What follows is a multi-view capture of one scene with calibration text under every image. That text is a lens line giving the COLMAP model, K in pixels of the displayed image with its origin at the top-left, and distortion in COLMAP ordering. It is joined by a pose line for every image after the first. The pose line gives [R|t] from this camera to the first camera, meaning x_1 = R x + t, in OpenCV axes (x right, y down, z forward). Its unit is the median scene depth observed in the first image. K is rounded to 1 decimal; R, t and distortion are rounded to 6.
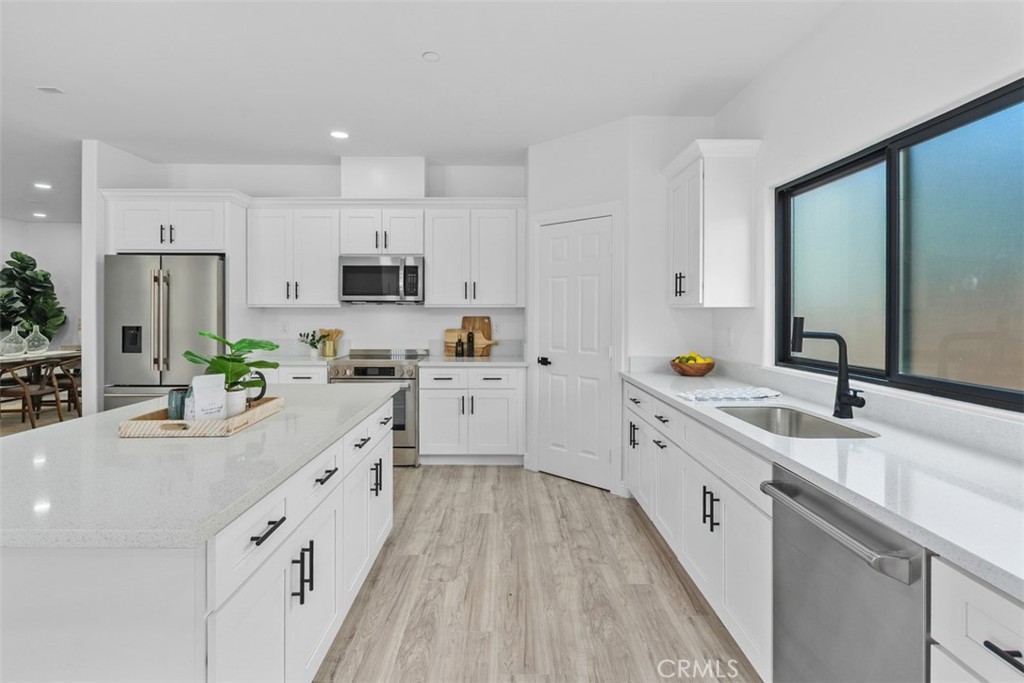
lens RADIAL K [[530.5, 0, 512.8], [0, 530.5, 308.0], [0, 0, 1]] dist [0.000463, 0.000000]
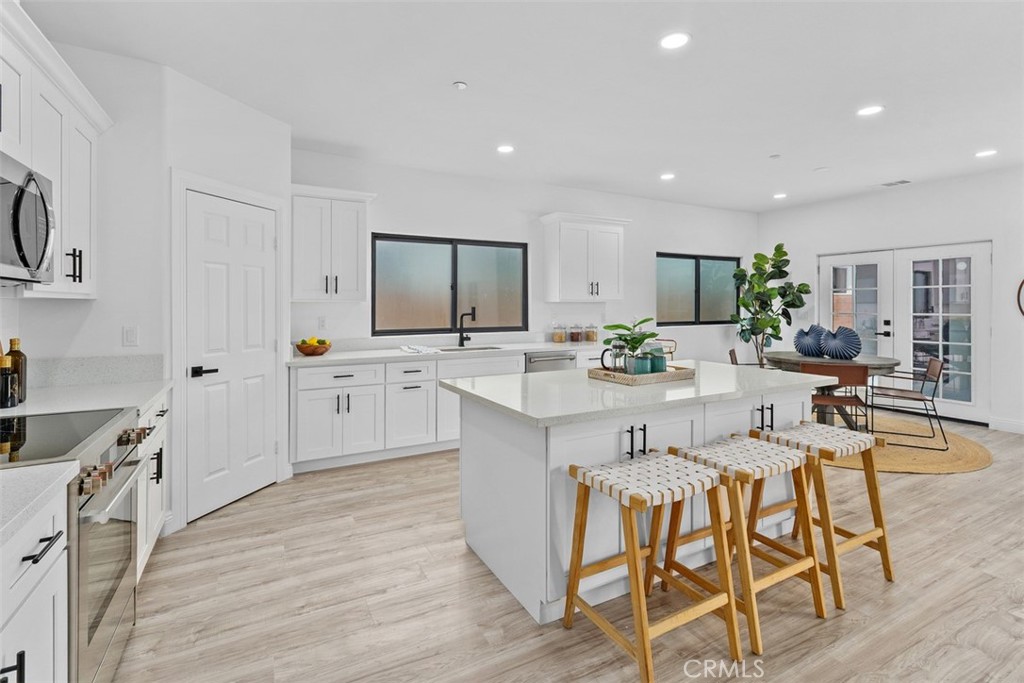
lens RADIAL K [[472.2, 0, 508.0], [0, 472.2, 304.9], [0, 0, 1]] dist [0.000999, 0.000010]
pose [[-0.451142, -0.000129, 0.892452, -0.874275], [0.000067, 1.000000, 0.000179, 0.005950], [-0.892452, 0.000141, -0.451142, 1.073085]]
